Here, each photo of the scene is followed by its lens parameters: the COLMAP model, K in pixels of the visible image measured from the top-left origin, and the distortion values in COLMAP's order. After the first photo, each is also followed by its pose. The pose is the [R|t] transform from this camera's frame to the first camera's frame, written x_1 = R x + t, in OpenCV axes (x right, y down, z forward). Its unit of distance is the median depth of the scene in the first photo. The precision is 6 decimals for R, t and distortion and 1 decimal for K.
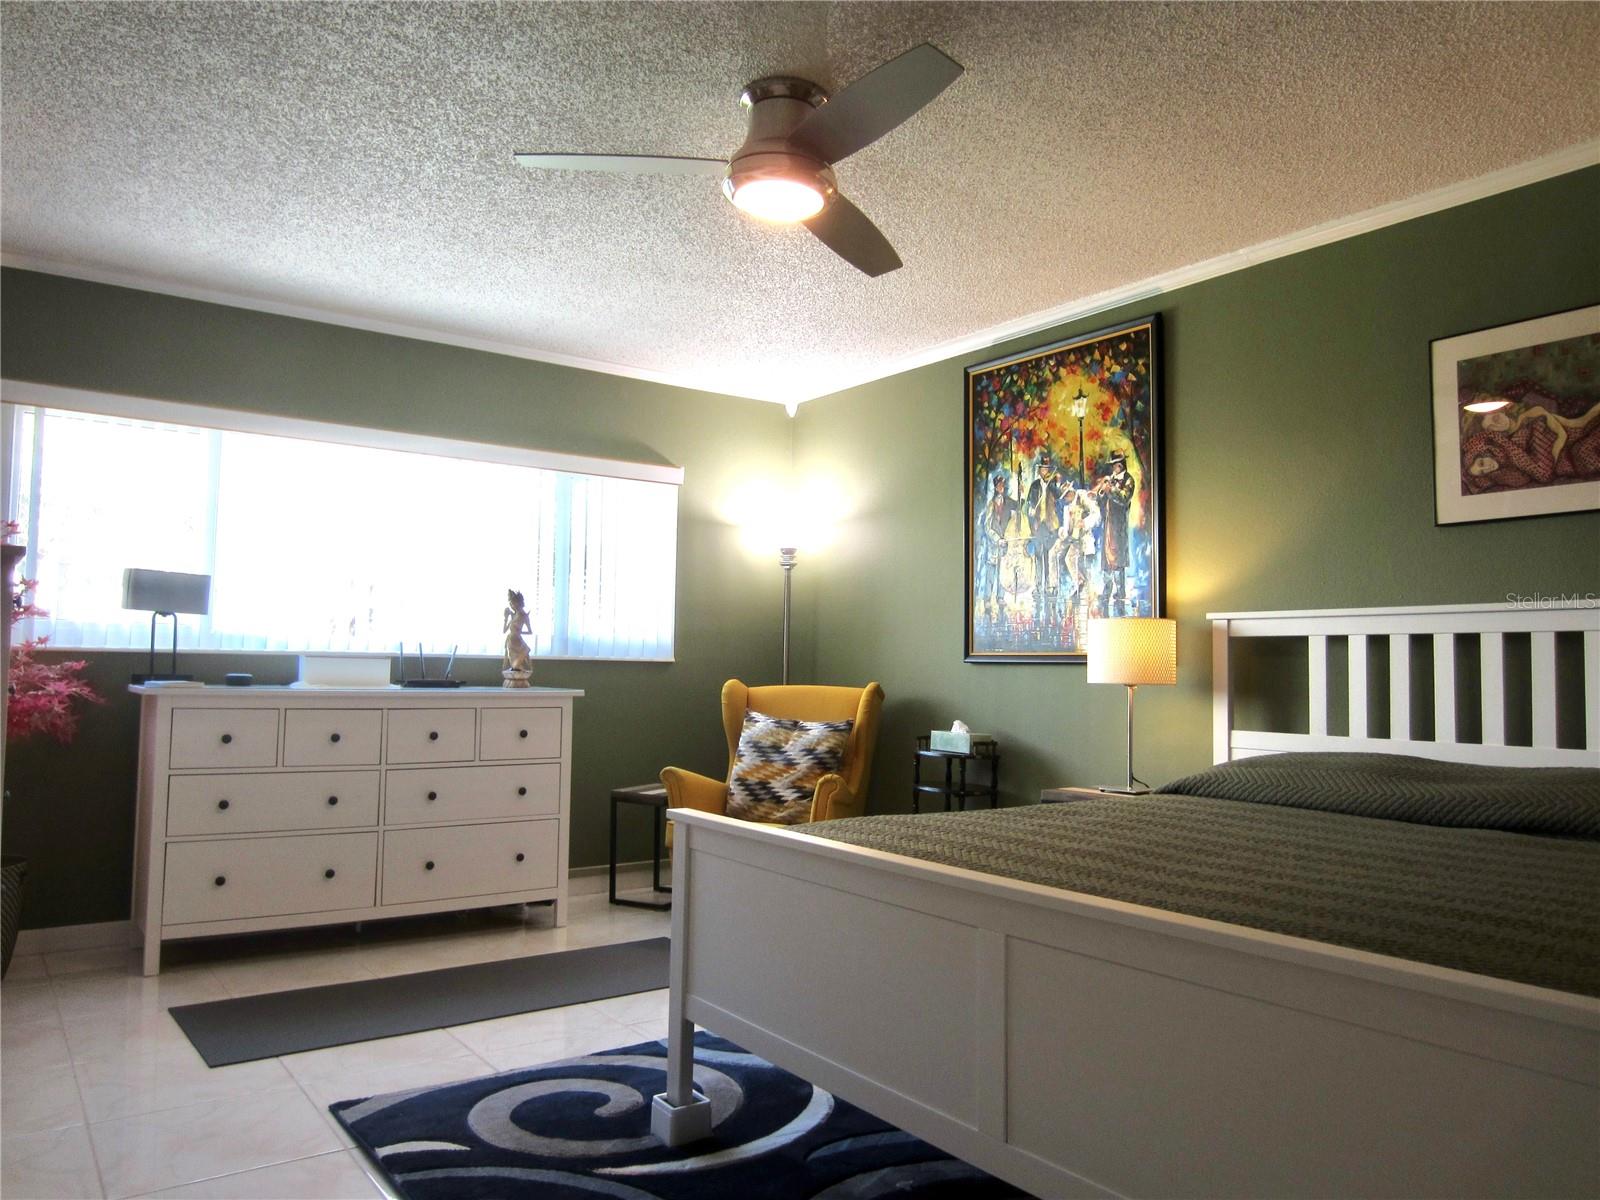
lens RADIAL K [[1149.5, 0, 802.6], [0, 1149.5, 601.9], [0, 0, 1]] dist [-0.023359, 0.012206]
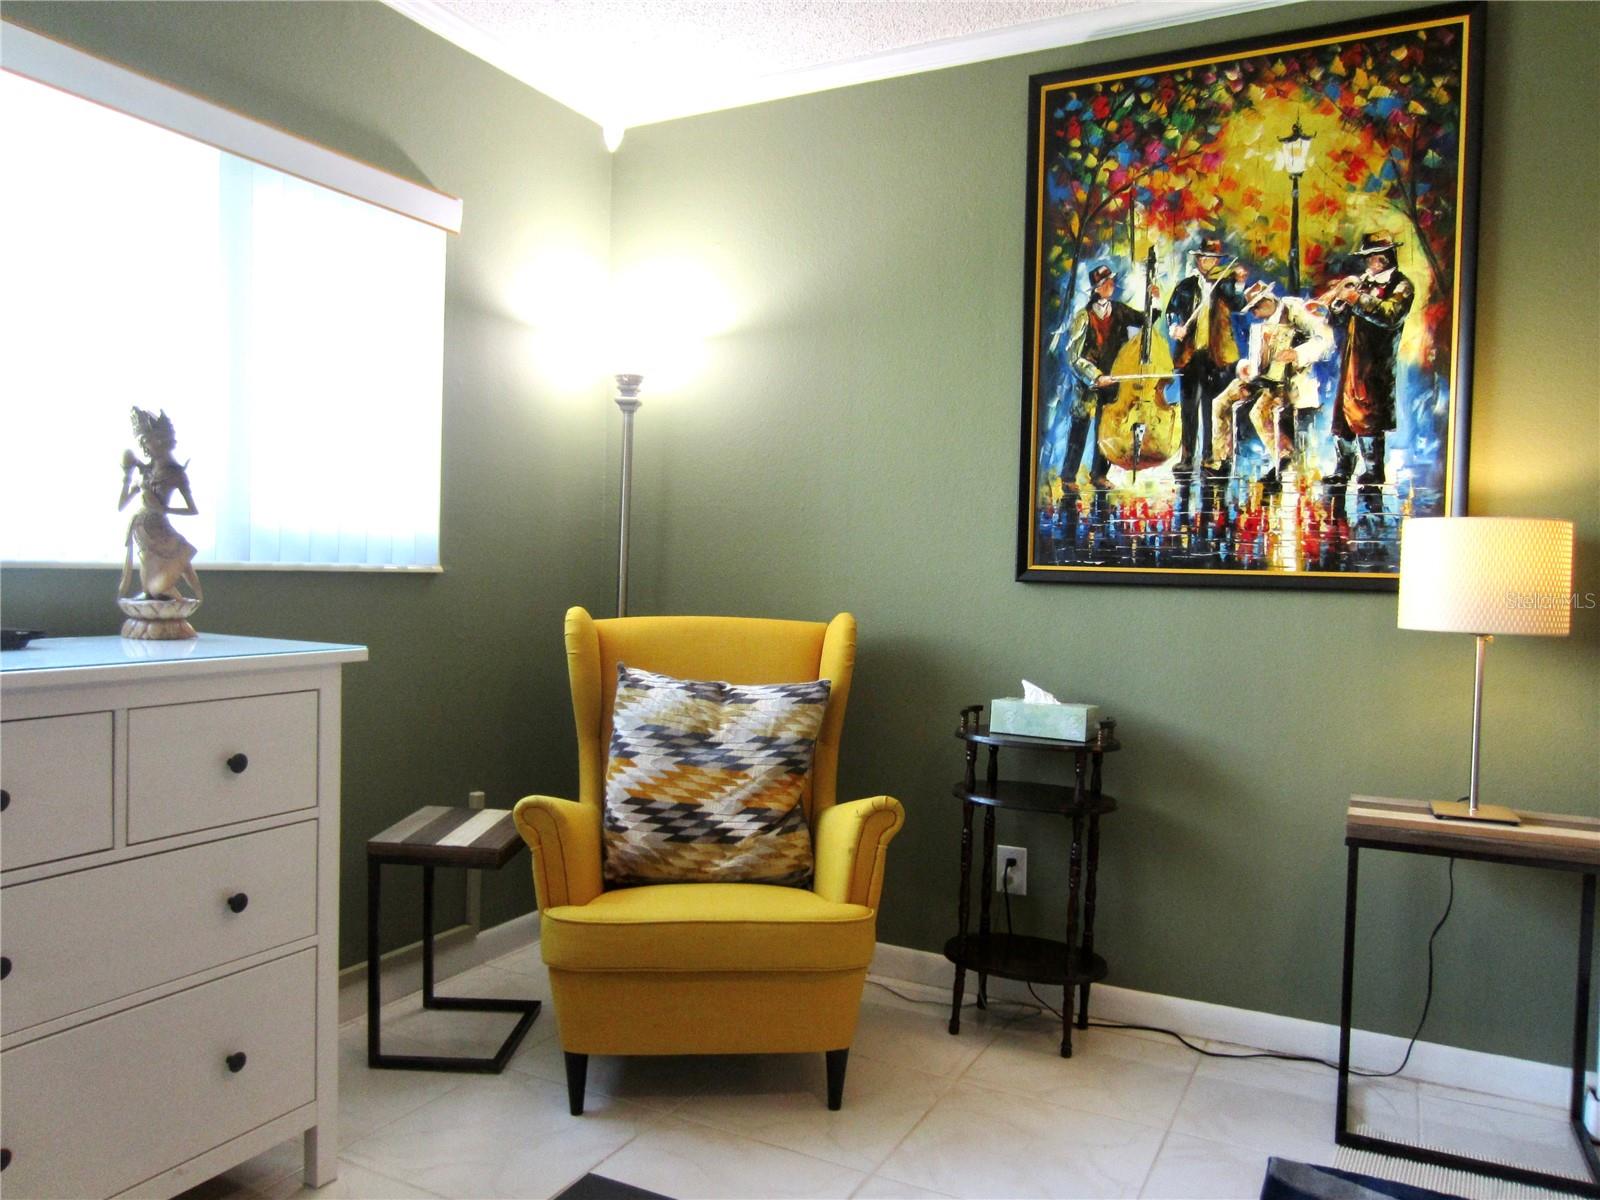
lens RADIAL K [[1149.5, 0, 802.6], [0, 1149.5, 601.9], [0, 0, 1]] dist [-0.023359, 0.012206]
pose [[0.895026, -0.006406, 0.445968, -0.237666], [-0.036755, 0.995436, 0.088064, 0.015624], [-0.444497, -0.095211, 0.890706, 0.544171]]
